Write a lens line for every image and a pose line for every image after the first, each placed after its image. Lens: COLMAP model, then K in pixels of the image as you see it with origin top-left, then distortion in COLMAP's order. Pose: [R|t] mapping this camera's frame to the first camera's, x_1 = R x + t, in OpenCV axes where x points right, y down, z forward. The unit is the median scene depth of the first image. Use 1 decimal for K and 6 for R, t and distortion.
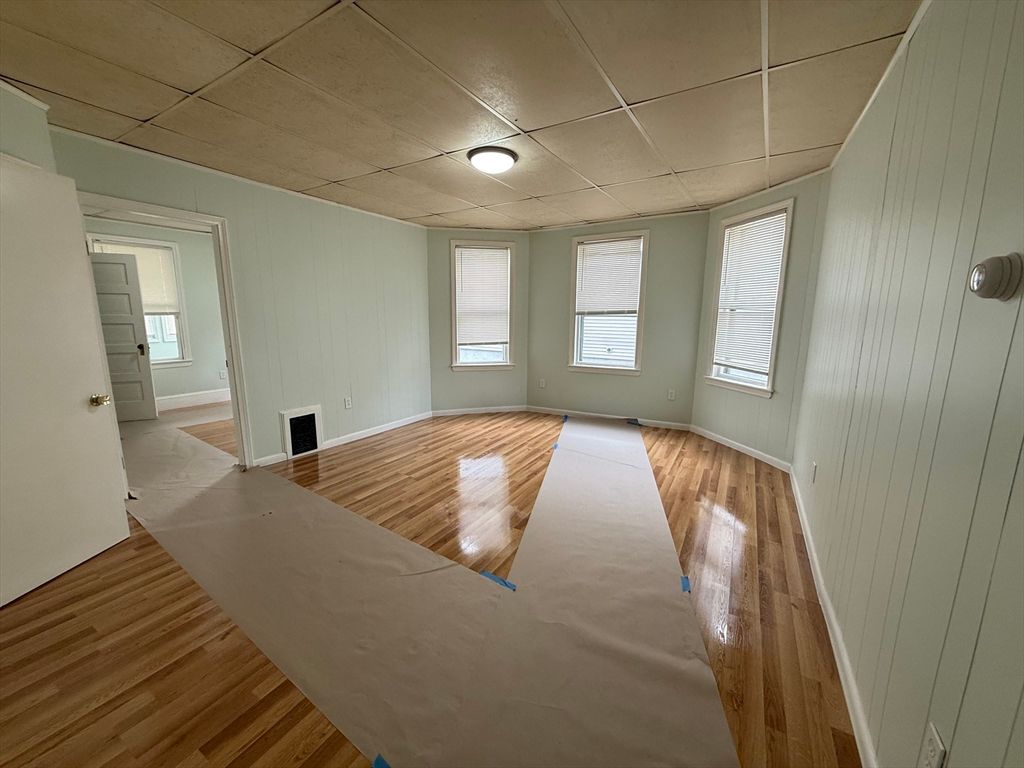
lens RADIAL K [[403.7, 0, 507.7], [0, 403.7, 382.4], [0, 0, 1]] dist [-0.003201, 0.000471]
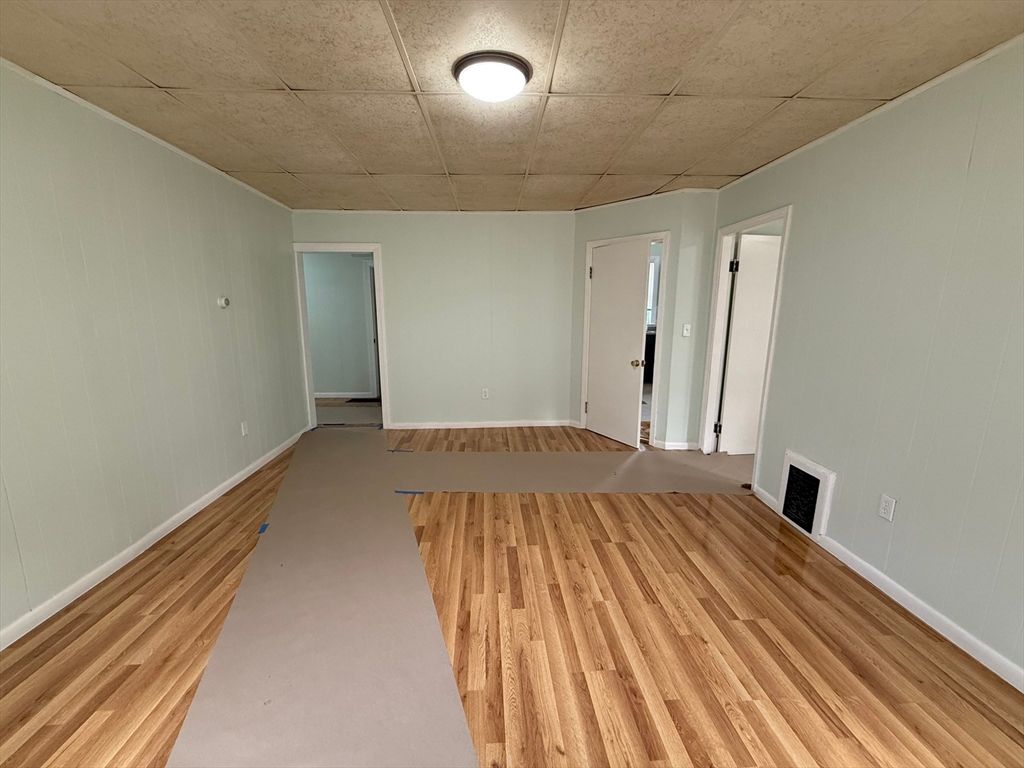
lens RADIAL K [[403.7, 0, 511.8], [0, 403.7, 382.5], [0, 0, 1]] dist [-0.003201, 0.000471]
pose [[-0.823225, 0.091947, -0.560220, 0.267556], [-0.106352, 0.944351, 0.311273, -0.228903], [0.557665, 0.315828, -0.767634, 1.293204]]
